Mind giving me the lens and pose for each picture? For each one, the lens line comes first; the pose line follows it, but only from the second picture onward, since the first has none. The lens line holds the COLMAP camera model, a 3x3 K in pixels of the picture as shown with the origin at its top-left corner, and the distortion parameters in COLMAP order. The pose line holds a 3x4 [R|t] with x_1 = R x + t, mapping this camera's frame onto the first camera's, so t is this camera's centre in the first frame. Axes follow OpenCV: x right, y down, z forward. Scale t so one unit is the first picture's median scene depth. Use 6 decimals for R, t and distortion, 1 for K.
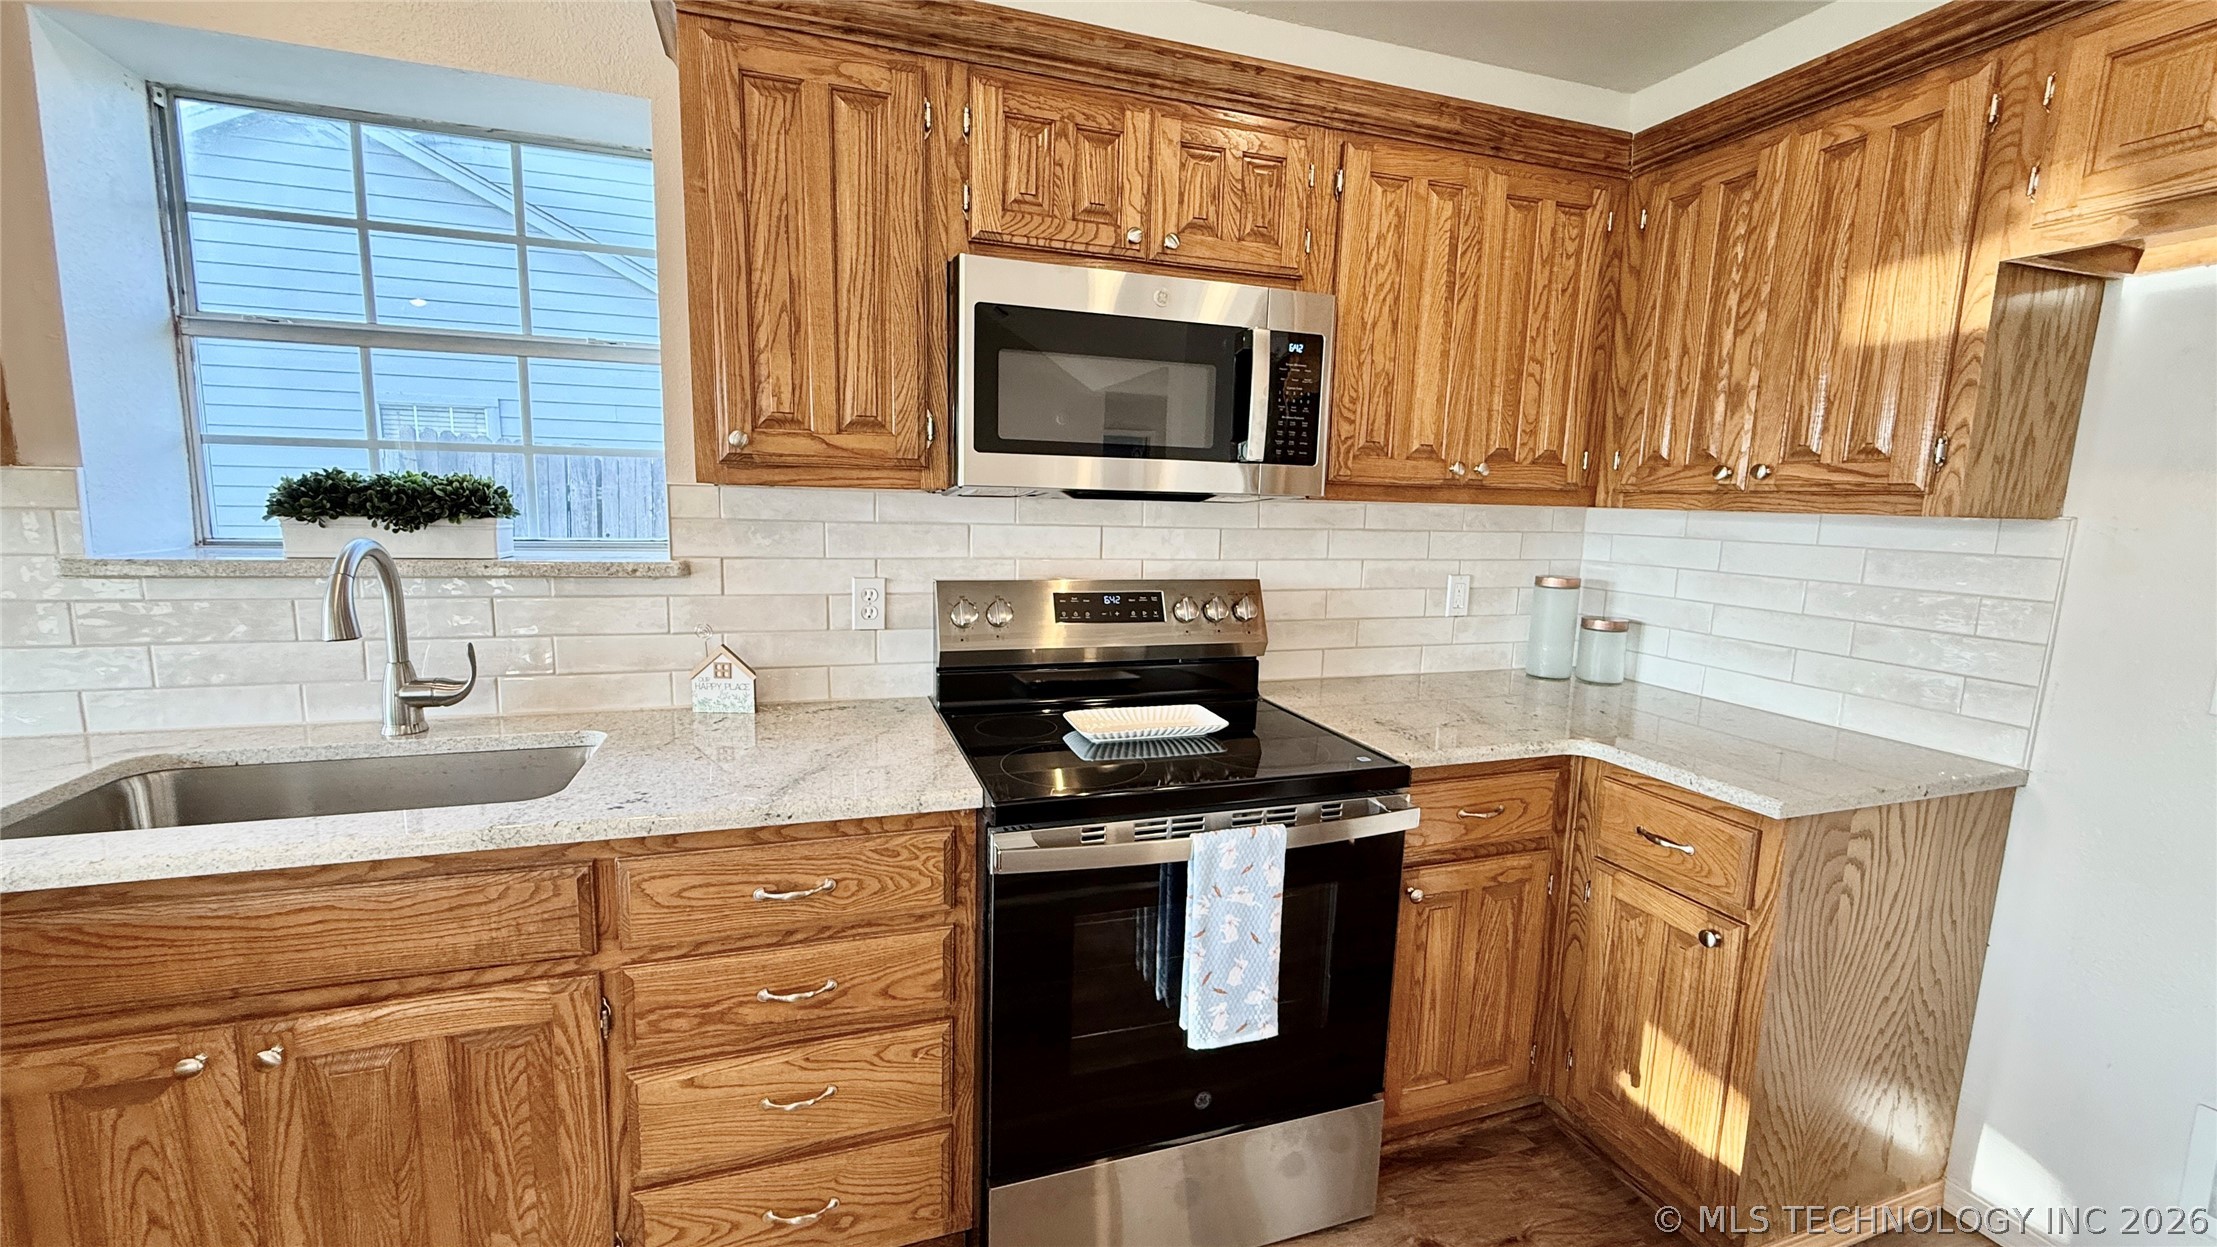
lens RADIAL K [[883.5, 0, 1101.5], [0, 883.5, 623.3], [0, 0, 1]] dist [0.000069, -0.000058]
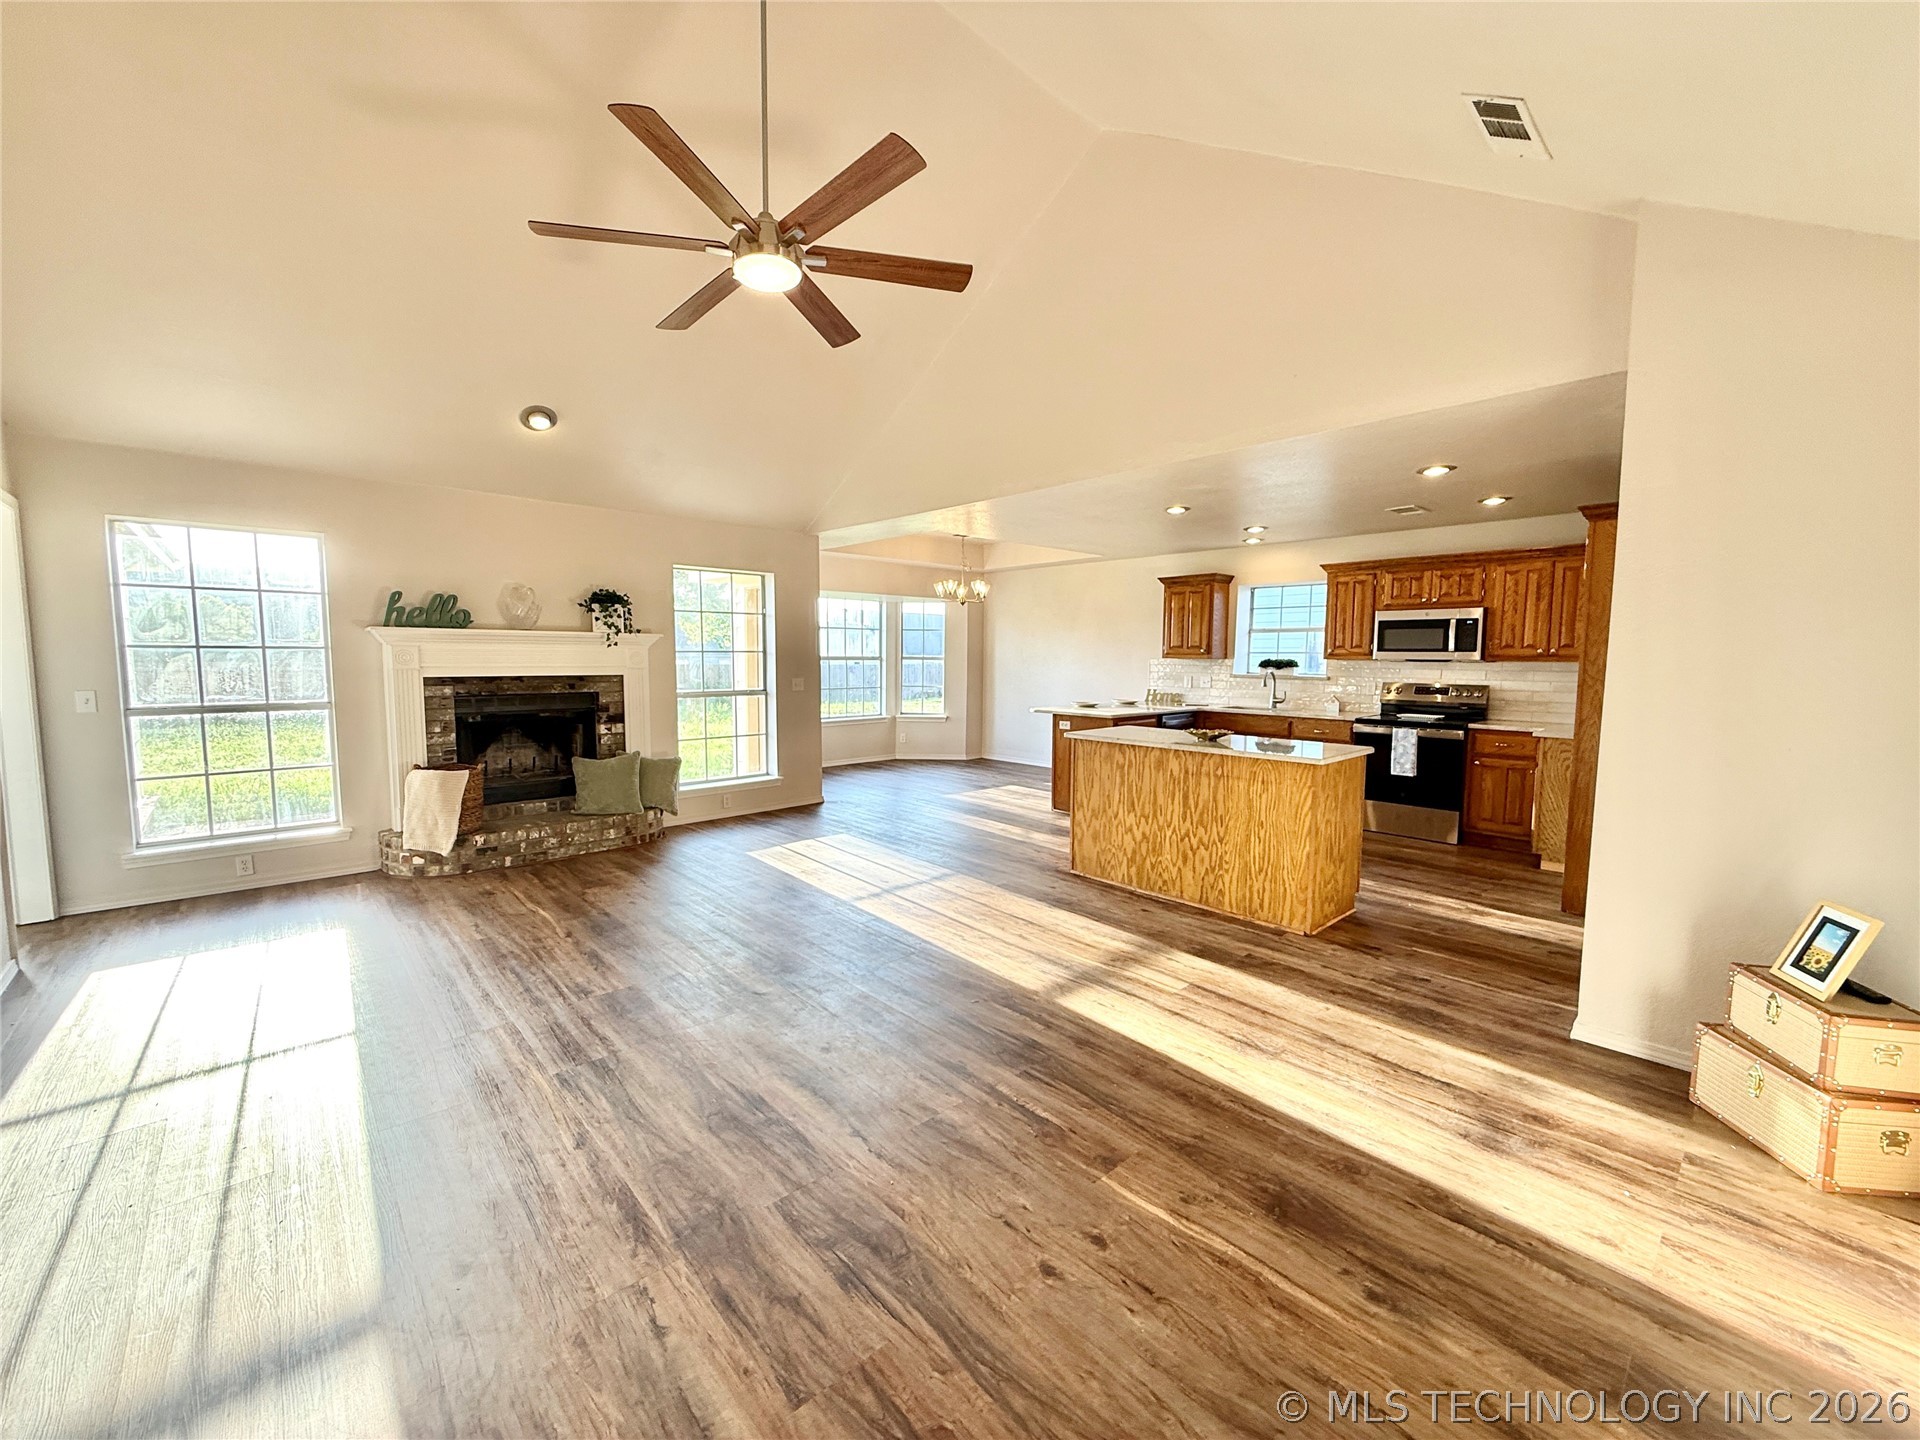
lens RADIAL K [[765.3, 0, 954.4], [0, 765.3, 719.9], [0, 0, 1]] dist [-0.000011, -0.000073]
pose [[0.412550, 0.053614, -0.909356, 2.501918], [-0.129392, 0.991594, -0.000239, 0.430142], [0.901699, 0.117762, 0.416019, -2.521125]]
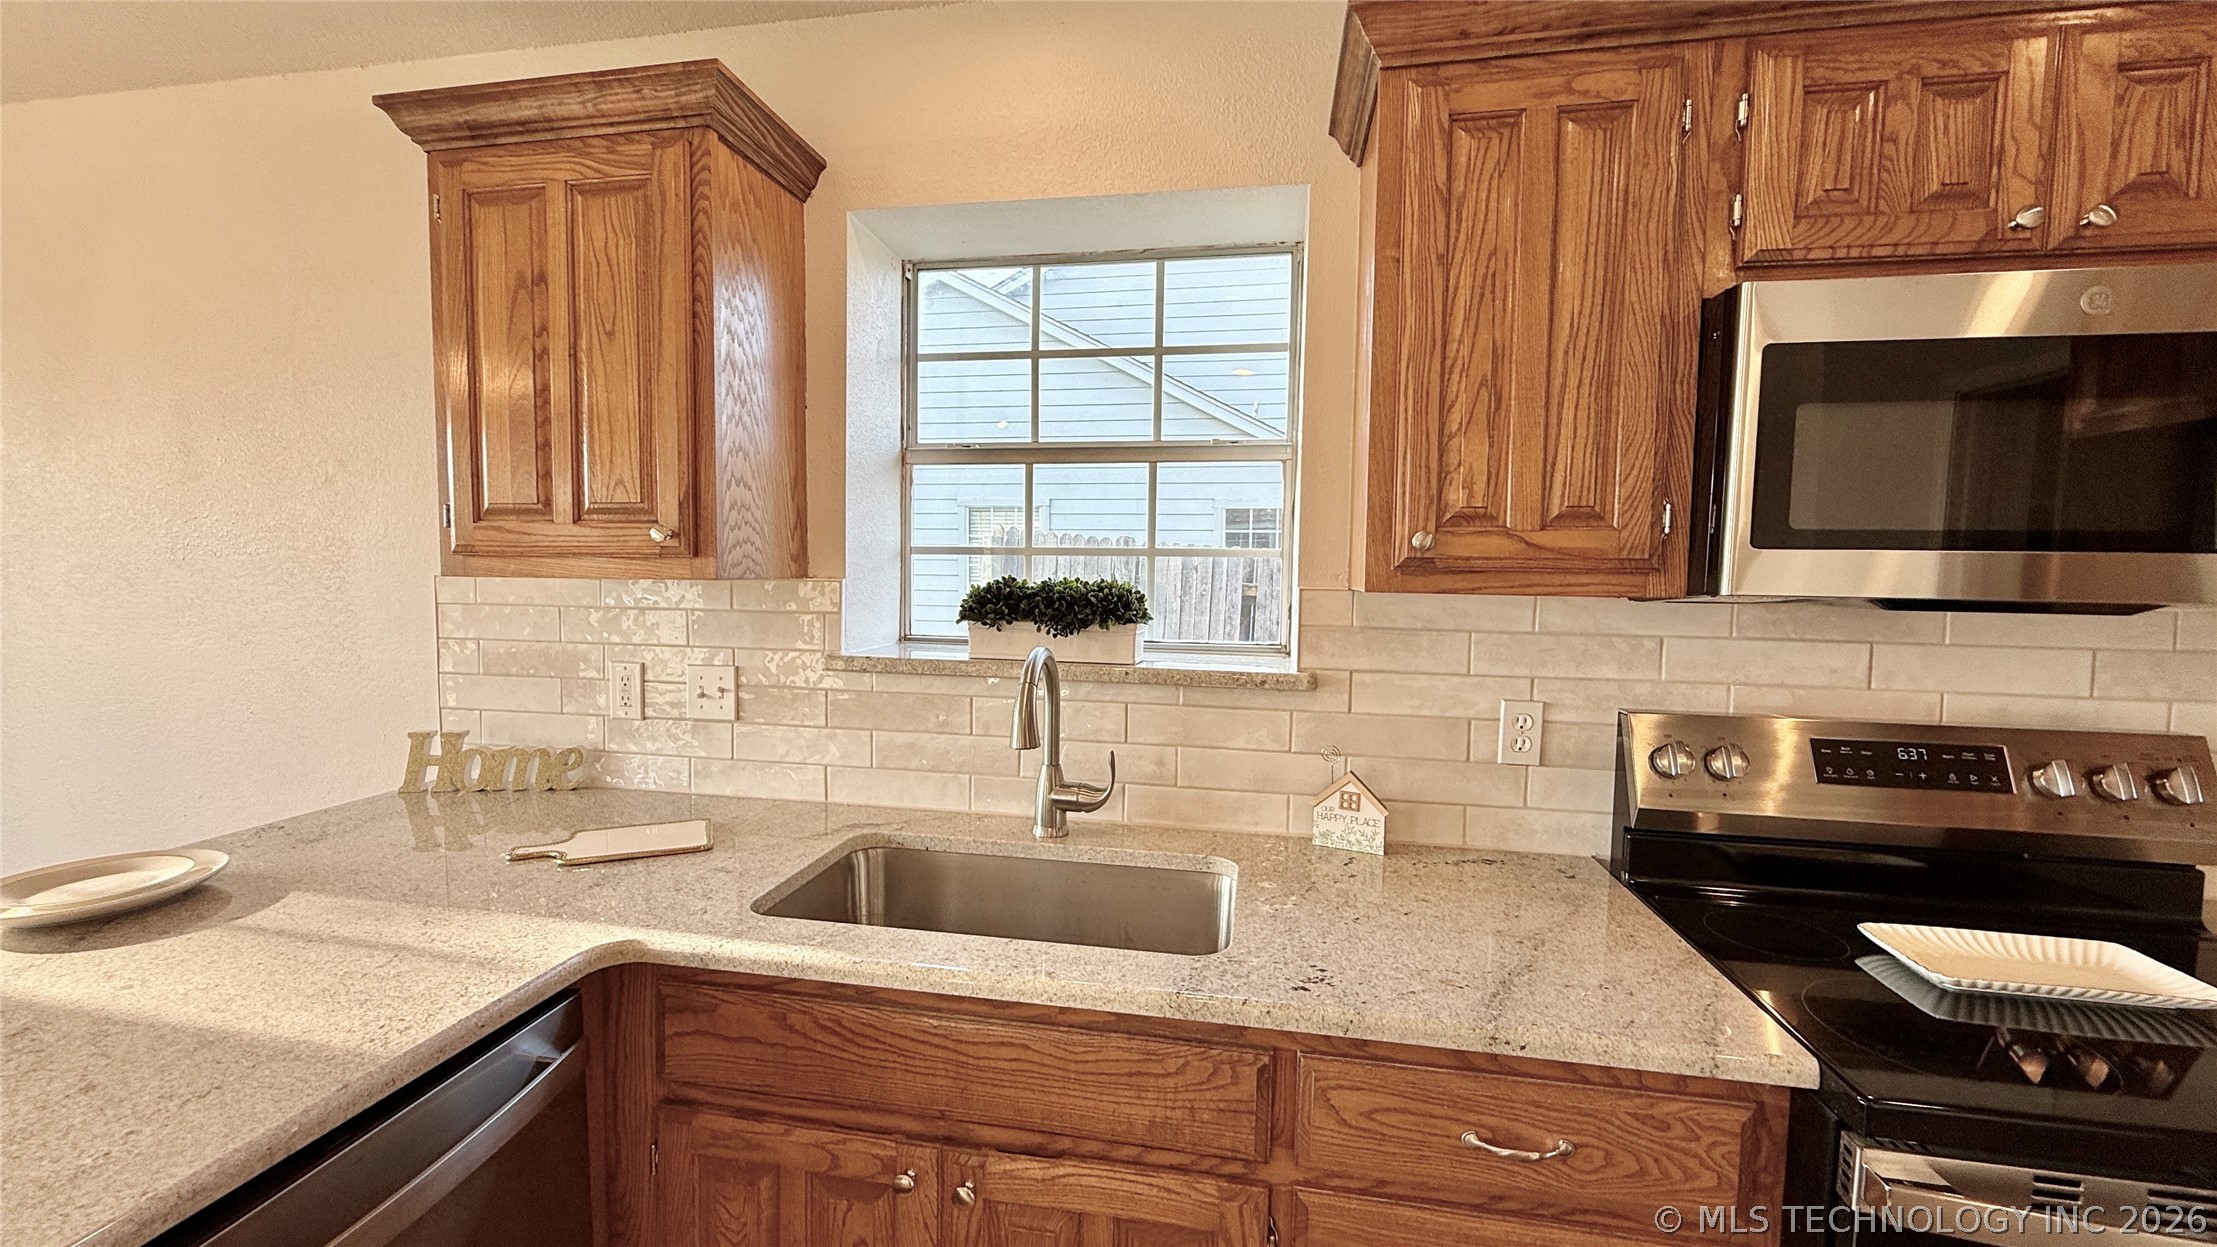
lens RADIAL K [[883.5, 0, 1102.5], [0, 883.5, 622.6], [0, 0, 1]] dist [0.000069, -0.000058]
pose [[0.873944, 0.019069, -0.485653, -0.242848], [-0.060942, 0.995643, -0.070574, -0.049020], [0.482191, 0.091274, 0.871298, 0.119507]]
